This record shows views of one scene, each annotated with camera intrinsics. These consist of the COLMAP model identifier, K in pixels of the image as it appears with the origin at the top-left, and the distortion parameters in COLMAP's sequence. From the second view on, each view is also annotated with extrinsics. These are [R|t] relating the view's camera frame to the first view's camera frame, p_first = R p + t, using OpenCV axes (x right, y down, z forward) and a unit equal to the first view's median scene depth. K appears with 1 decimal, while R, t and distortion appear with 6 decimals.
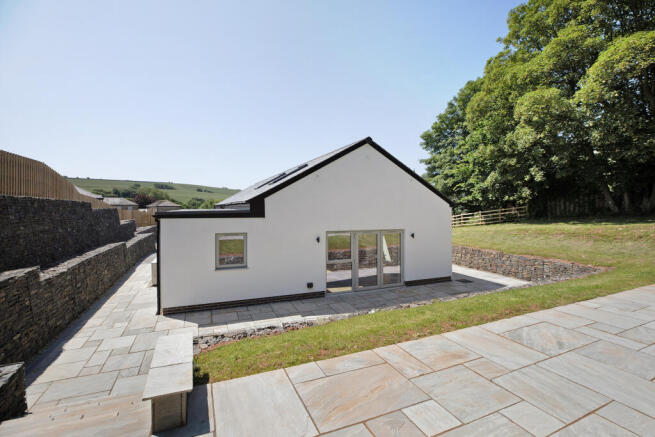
lens RADIAL K [[297.2, 0, 328.0], [0, 297.2, 211.6], [0, 0, 1]] dist [-0.001340, -0.000192]
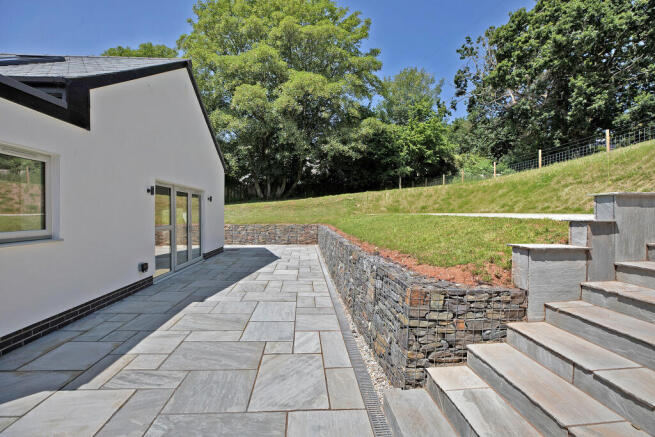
lens RADIAL K [[308.1, 0, 325.8], [0, 308.1, 210.5], [0, 0, 1]] dist [-0.002070, -0.000053]
pose [[0.348238, 0.004030, 0.937398, -0.428087], [-0.001049, 0.999992, -0.003909, 0.117279], [-0.937406, 0.000378, 0.348239, 0.385229]]
